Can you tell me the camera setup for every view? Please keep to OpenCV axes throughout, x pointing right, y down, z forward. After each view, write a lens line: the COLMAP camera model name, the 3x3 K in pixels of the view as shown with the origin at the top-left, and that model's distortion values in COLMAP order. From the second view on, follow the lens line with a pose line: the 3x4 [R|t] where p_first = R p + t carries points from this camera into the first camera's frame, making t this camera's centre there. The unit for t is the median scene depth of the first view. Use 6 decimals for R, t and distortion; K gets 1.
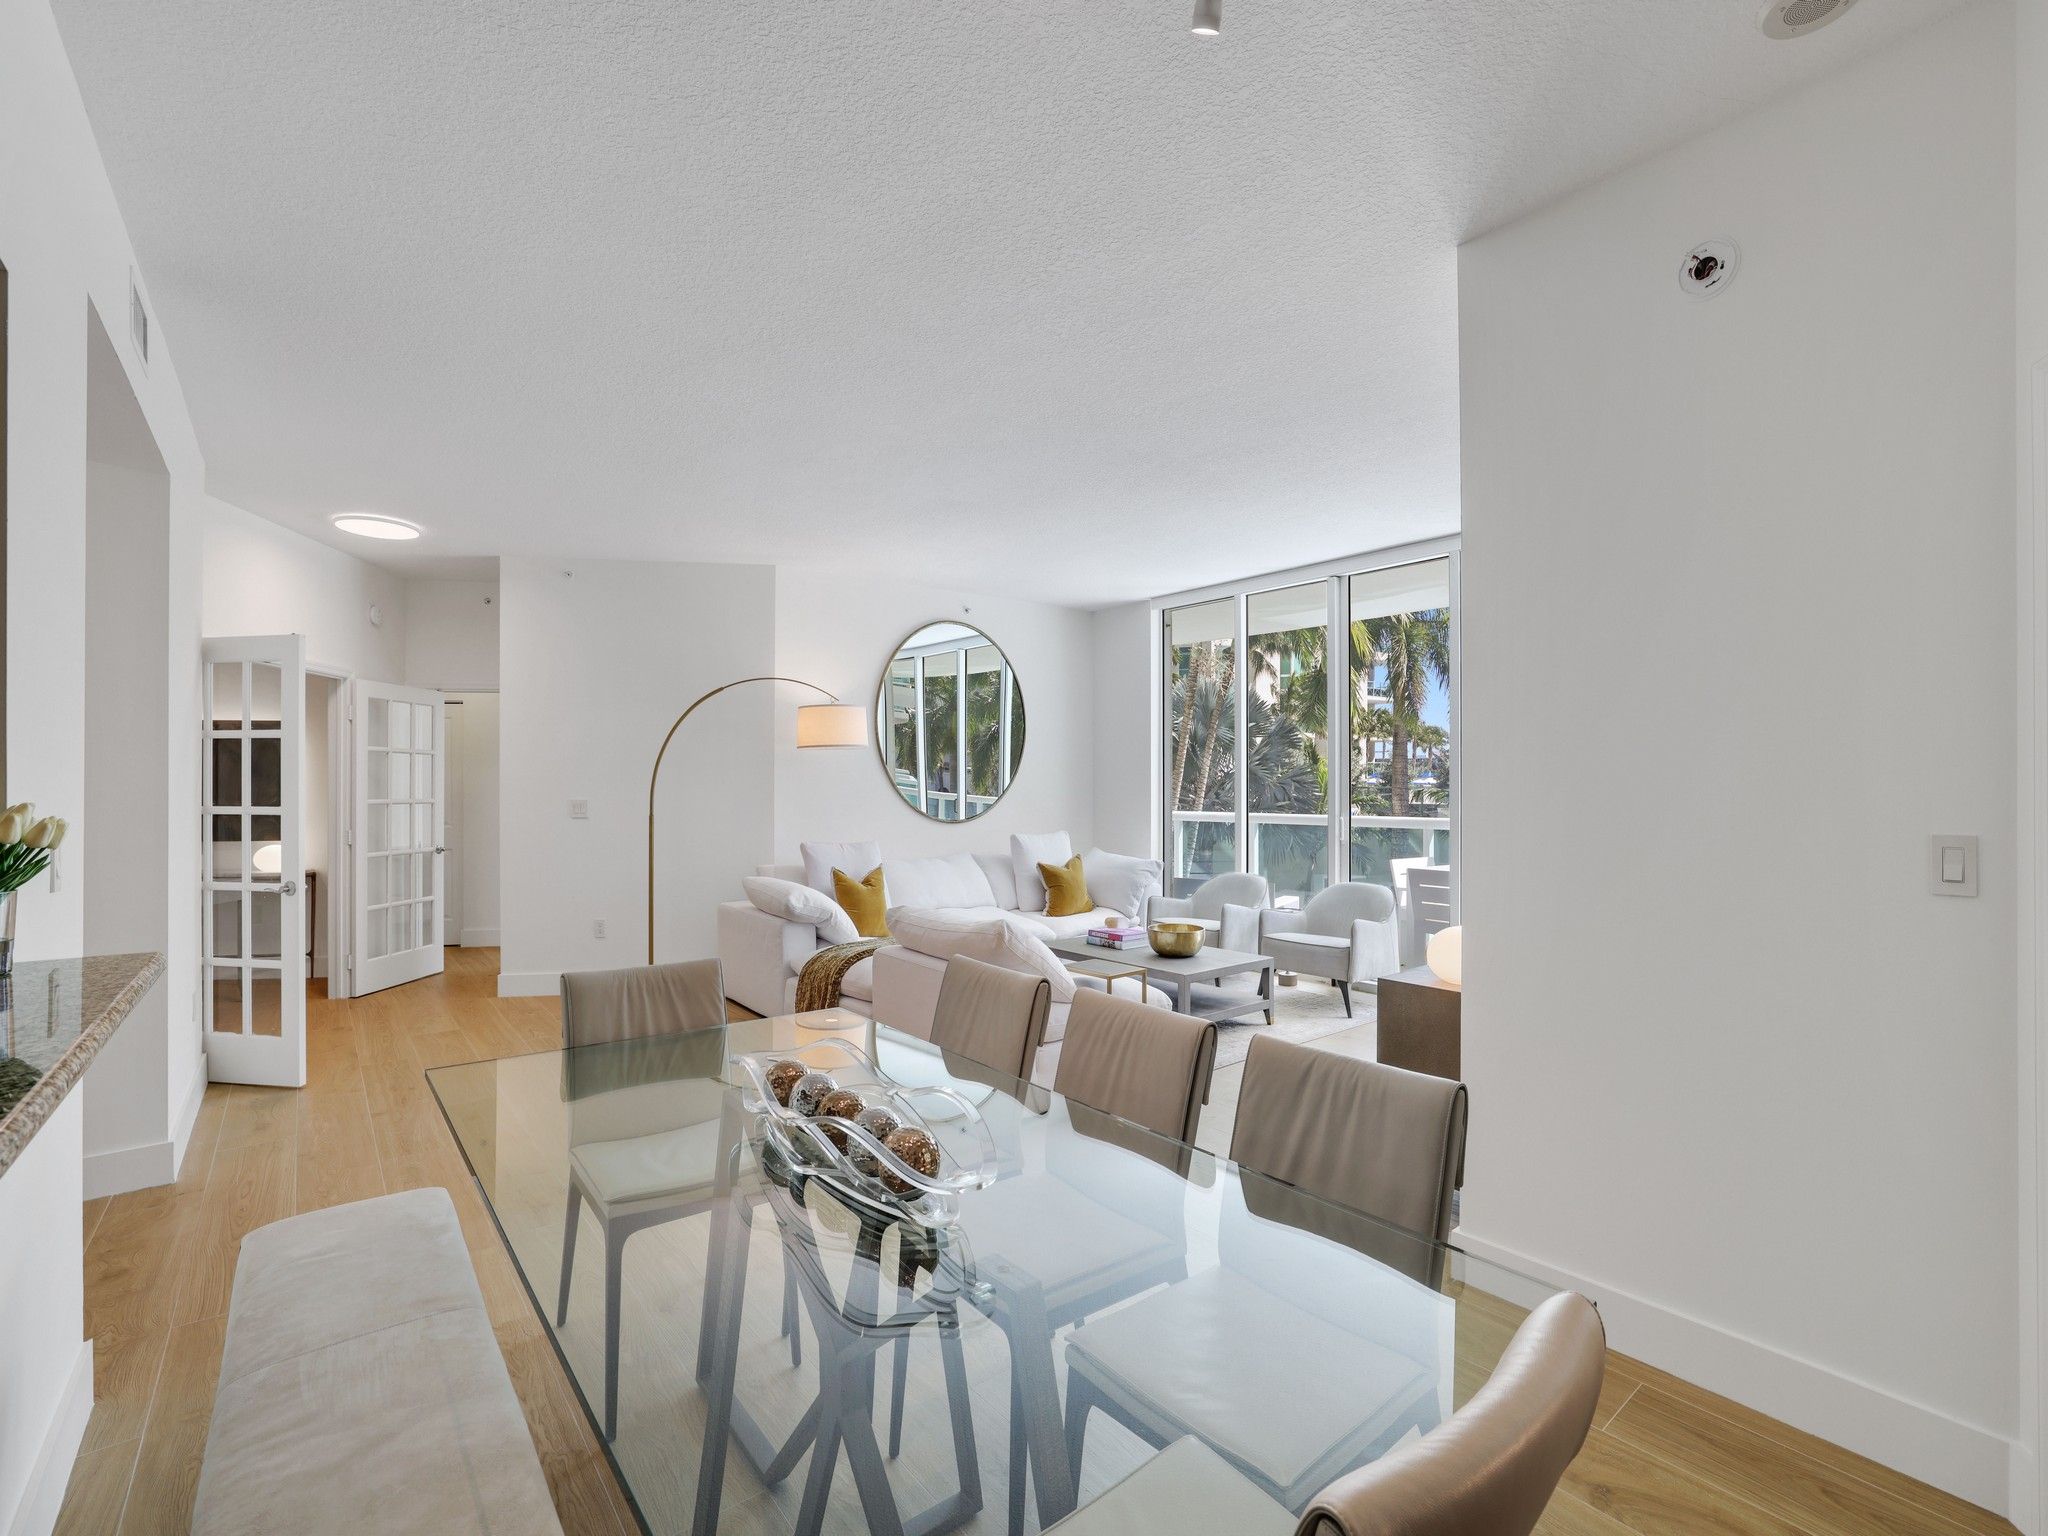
lens RADIAL K [[906.7, 0, 1018.0], [0, 906.7, 800.2], [0, 0, 1]] dist [0.000538, 0.000097]
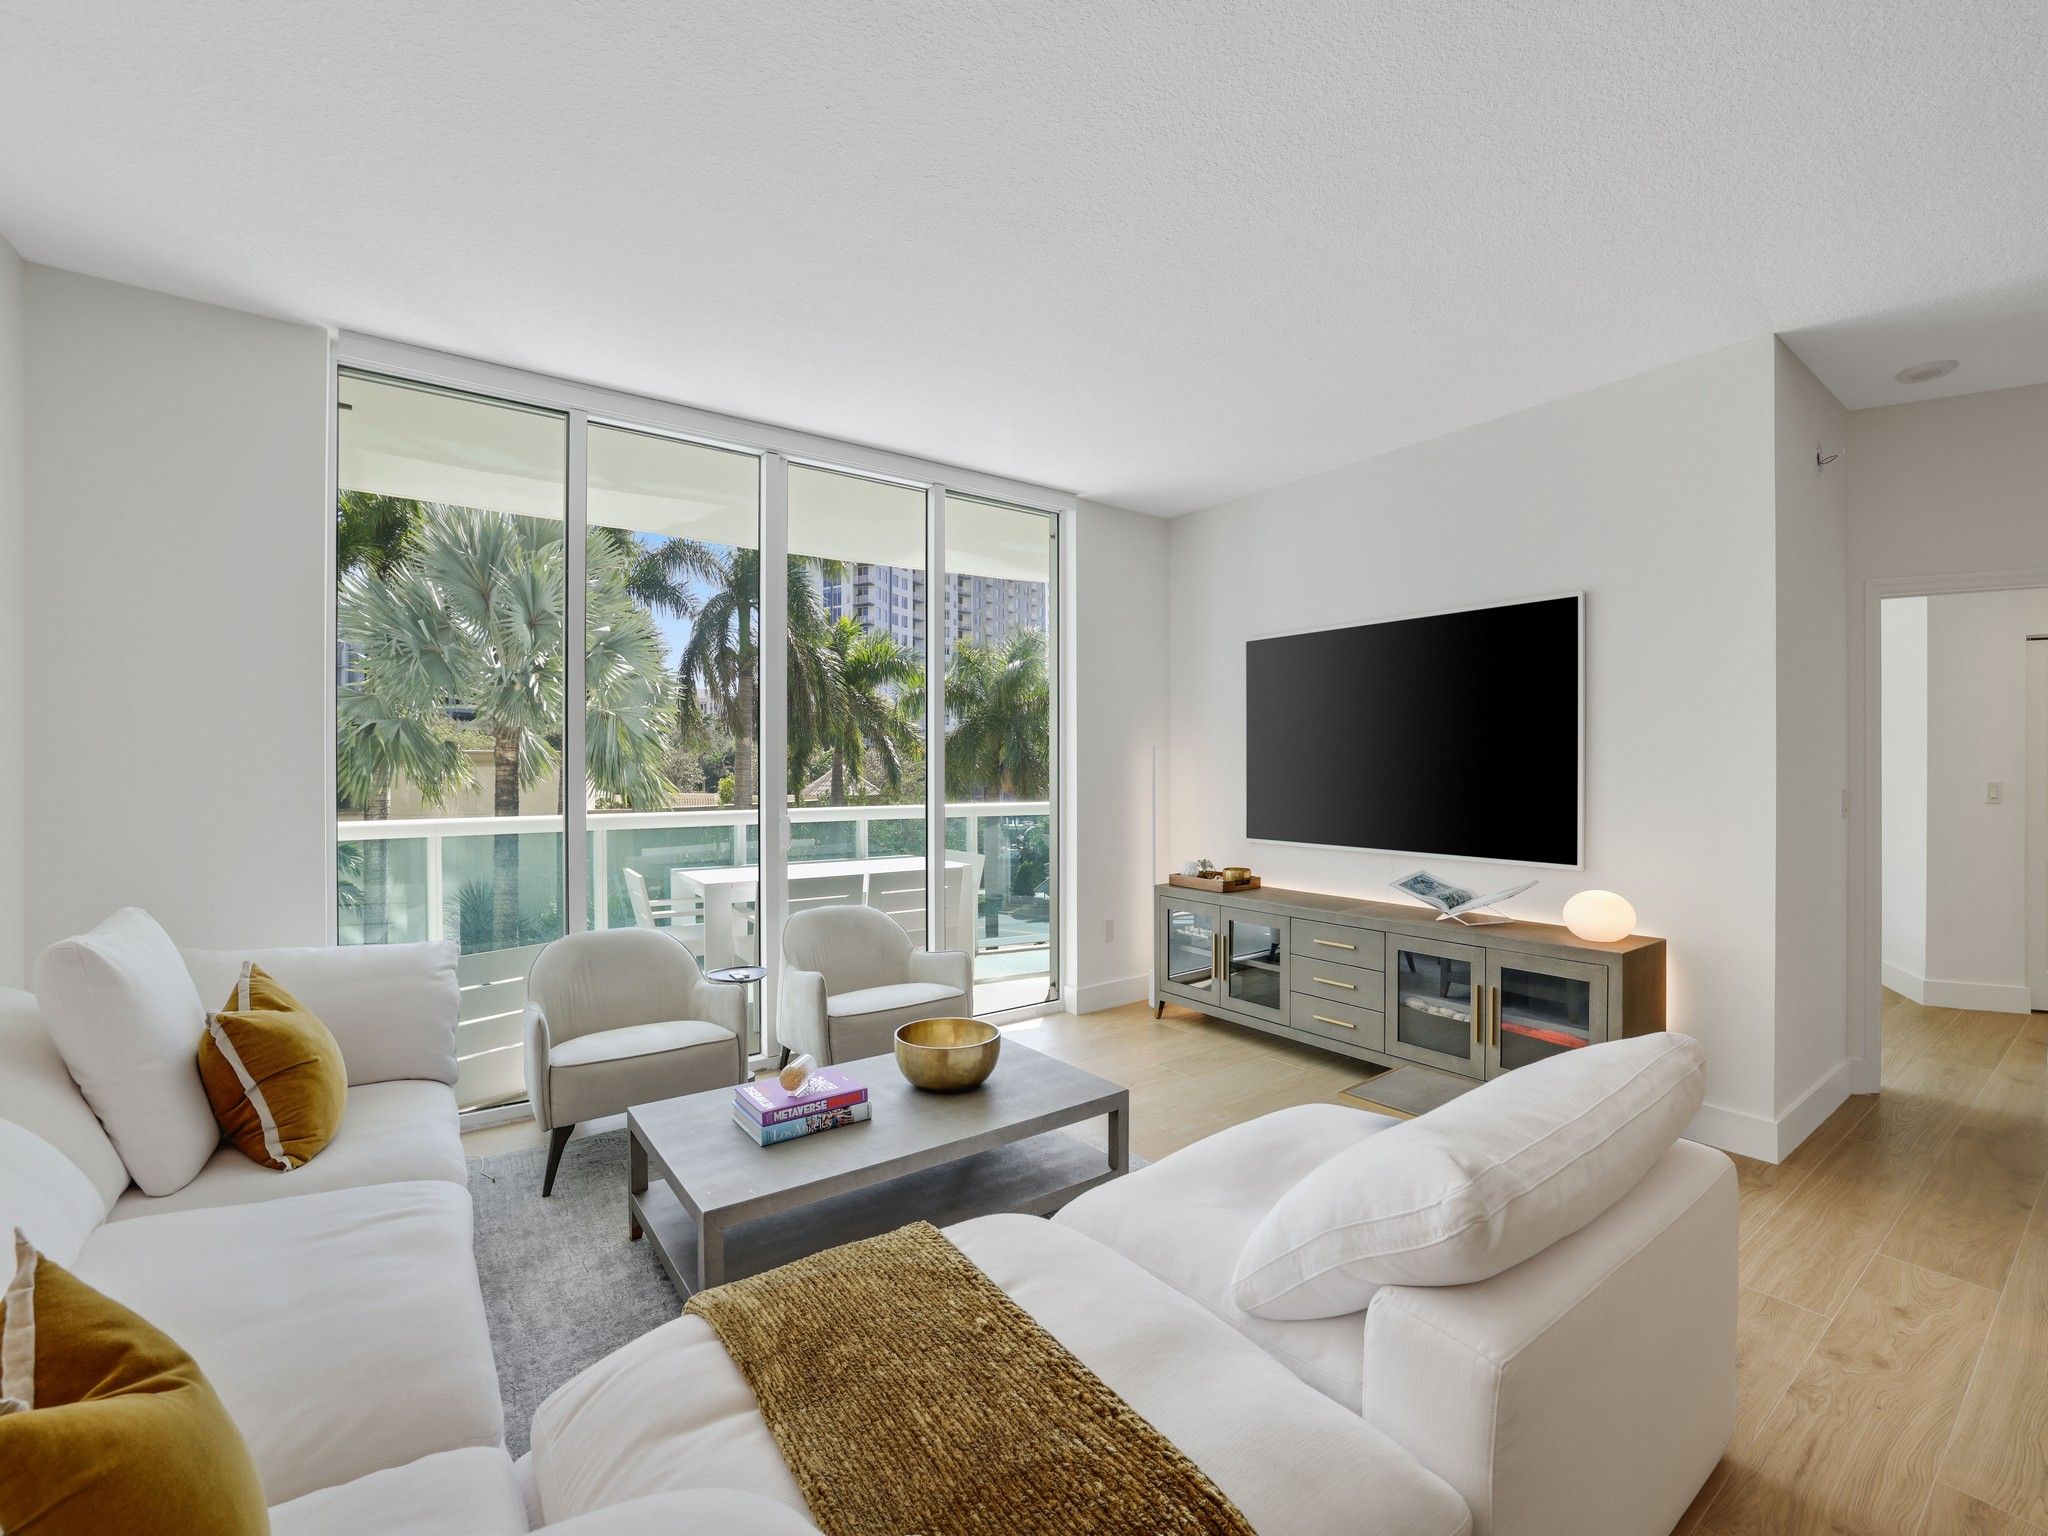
lens RADIAL K [[882.6, 0, 1036.7], [0, 882.6, 770.6], [0, 0, 1]] dist [-0.044201, 0.011921]
pose [[0.028571, 0.002051, 0.999590, -0.276868], [0.013986, 0.999899, -0.002452, -0.010538], [-0.999494, 0.014050, 0.028539, 0.739814]]
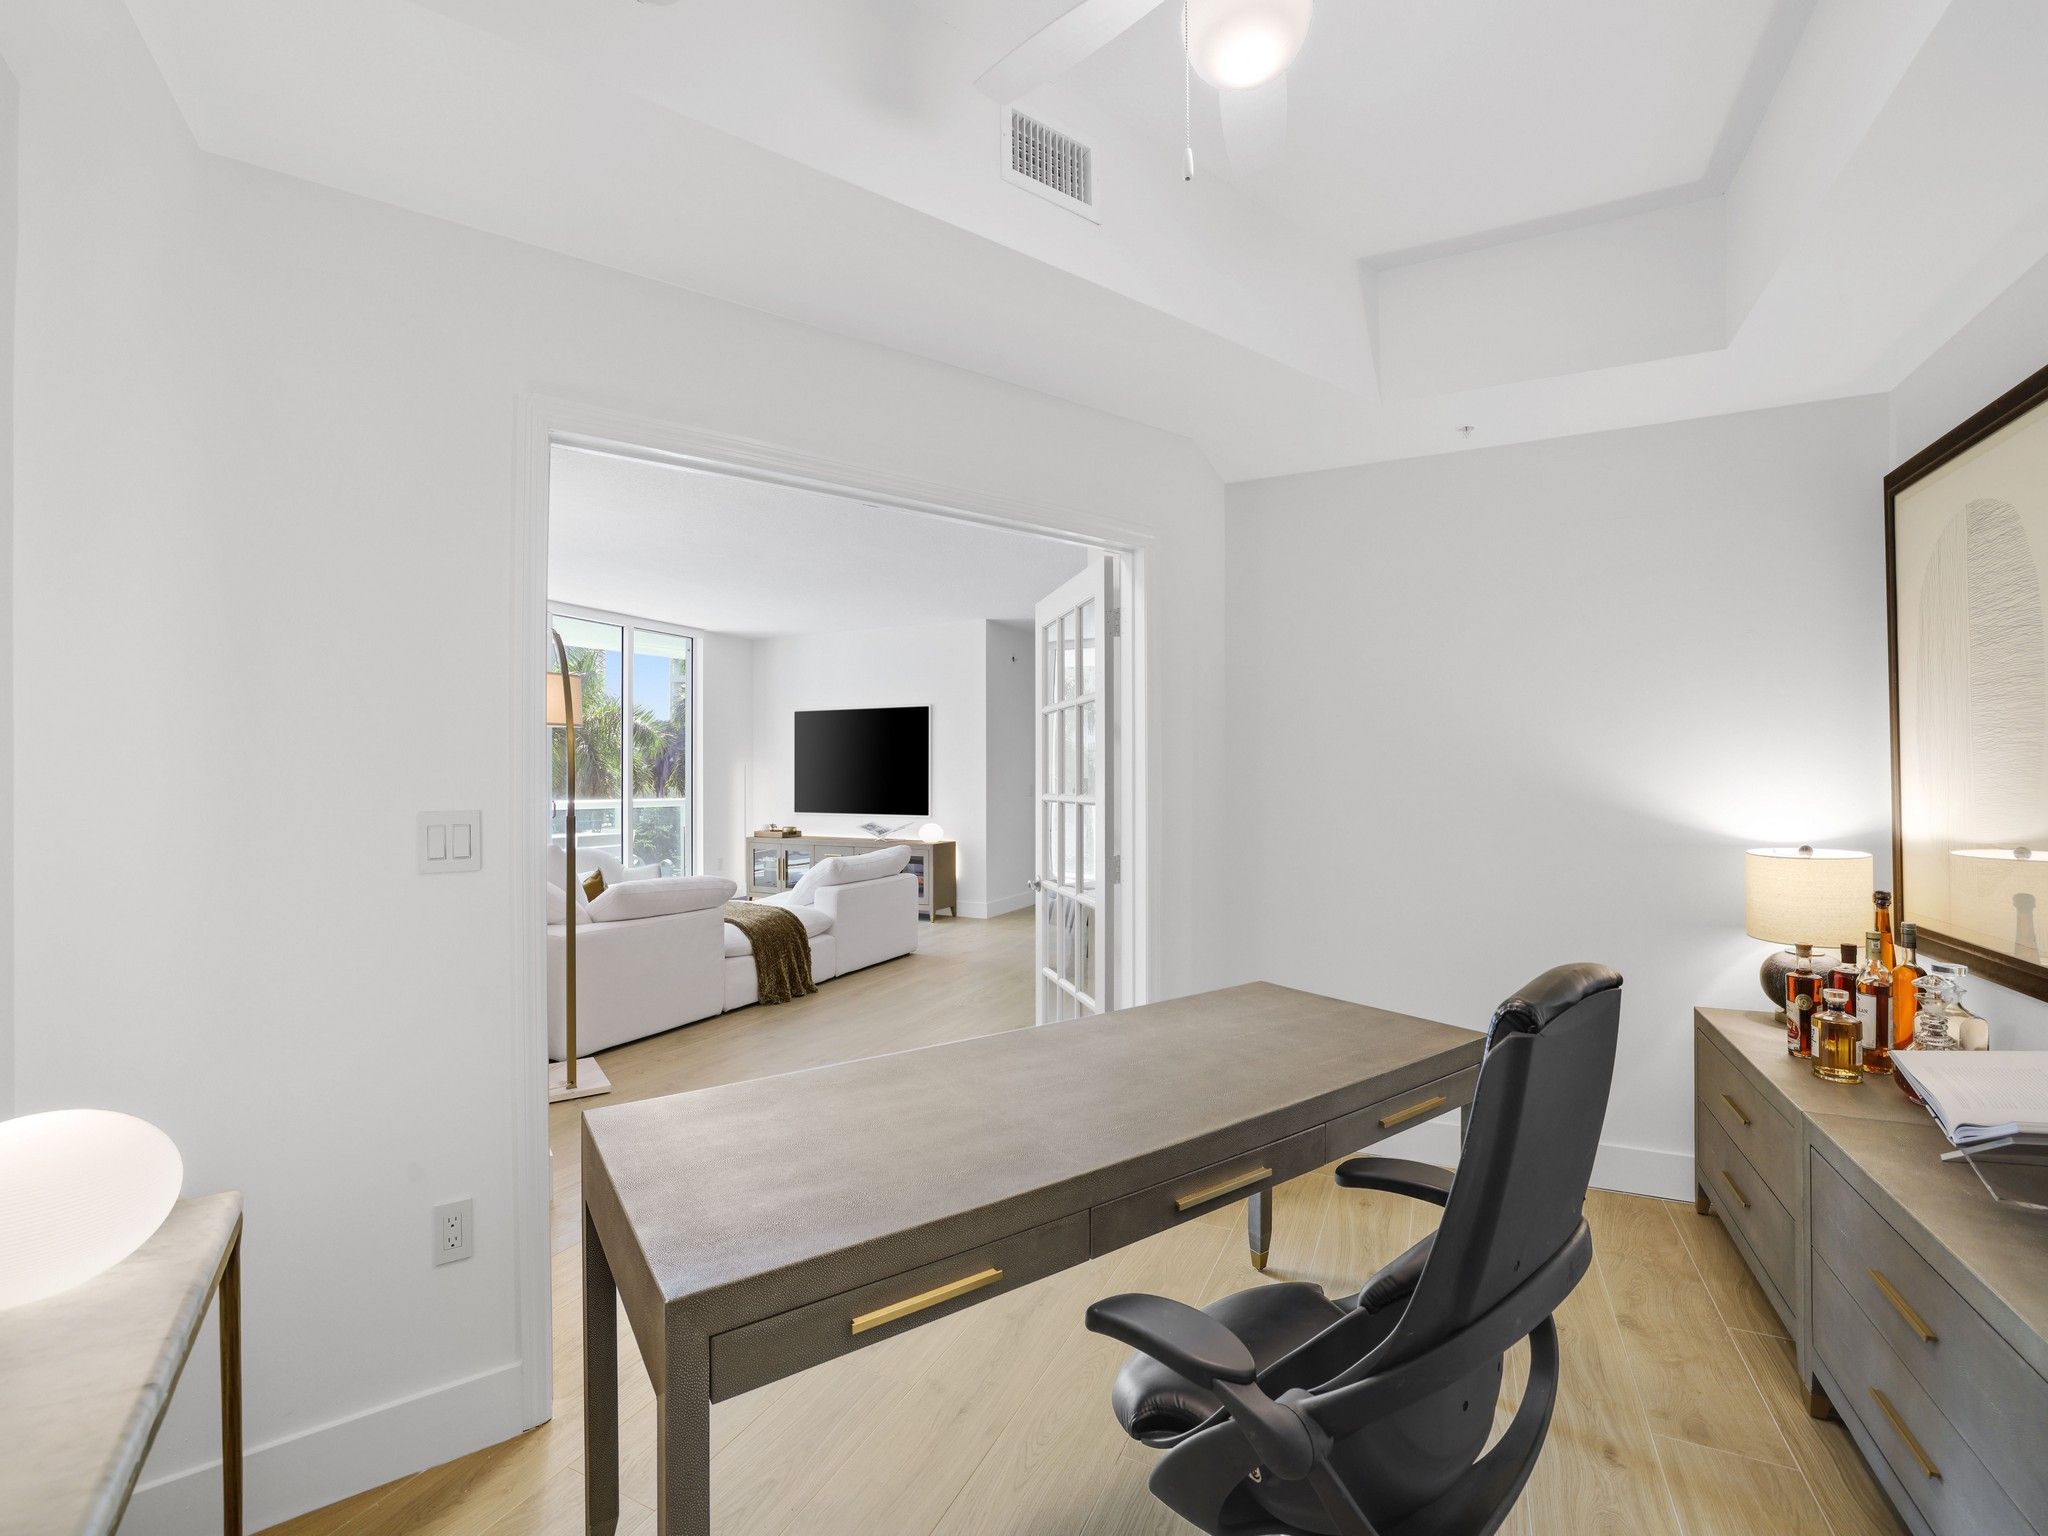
lens RADIAL K [[868.8, 0, 1023.9], [0, 868.8, 780.1], [0, 0, 1]] dist [-0.002995, 0.000029]
pose [[-0.432435, 0.003592, 0.901658, -0.984750], [0.014131, 0.999896, 0.002793, -0.004529], [-0.901554, 0.013949, -0.432441, 0.862618]]
